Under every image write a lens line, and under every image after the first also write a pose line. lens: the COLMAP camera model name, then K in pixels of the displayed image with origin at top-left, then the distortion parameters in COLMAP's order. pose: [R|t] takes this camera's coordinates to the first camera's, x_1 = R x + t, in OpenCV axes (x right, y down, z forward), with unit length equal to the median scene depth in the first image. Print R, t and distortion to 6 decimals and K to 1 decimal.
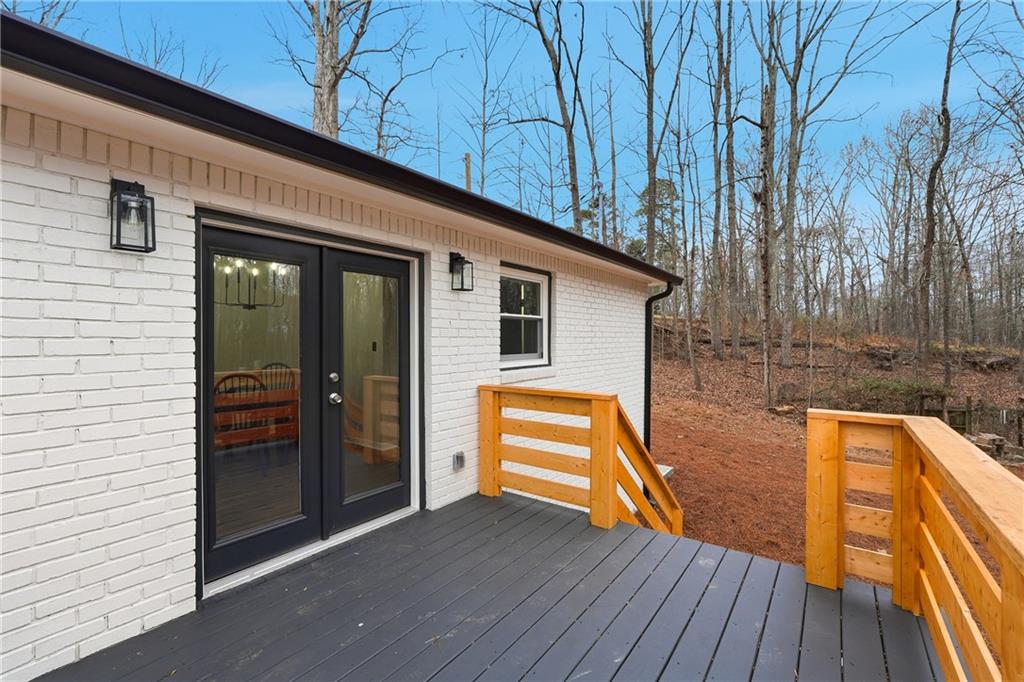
lens RADIAL K [[437.8, 0, 514.8], [0, 437.8, 337.2], [0, 0, 1]] dist [-0.004044, 0.000420]
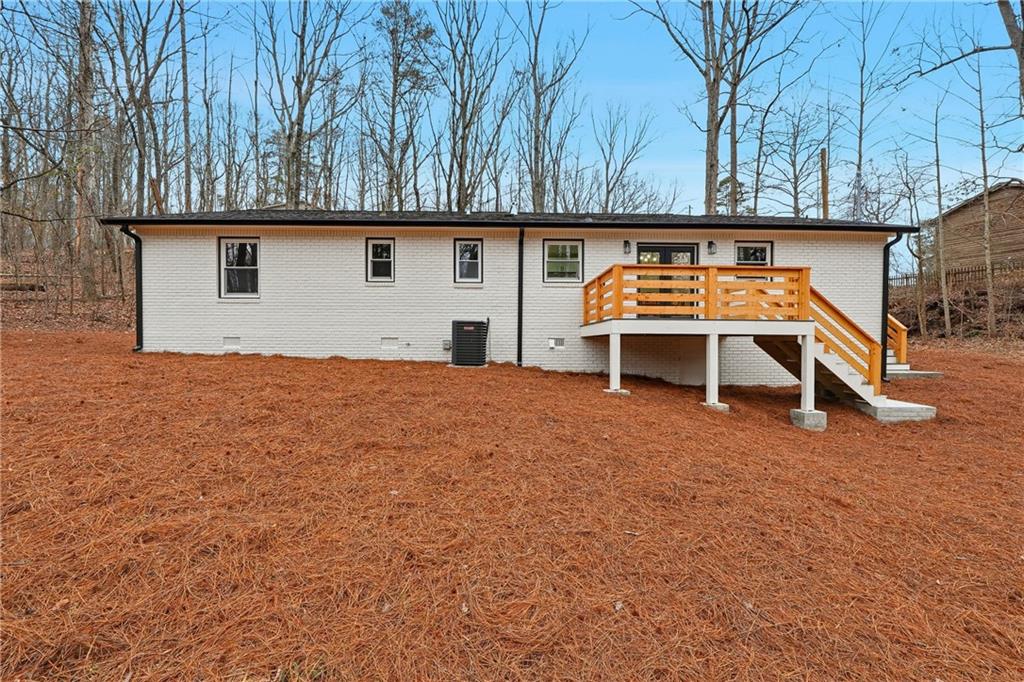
lens RADIAL K [[437.8, 0, 513.8], [0, 437.8, 341.6], [0, 0, 1]] dist [-0.004044, 0.000420]
pose [[0.628364, 0.002182, -0.777917, 1.054530], [0.002393, 0.999986, 0.004738, 0.371735], [0.777916, -0.004839, 0.628350, -1.502316]]
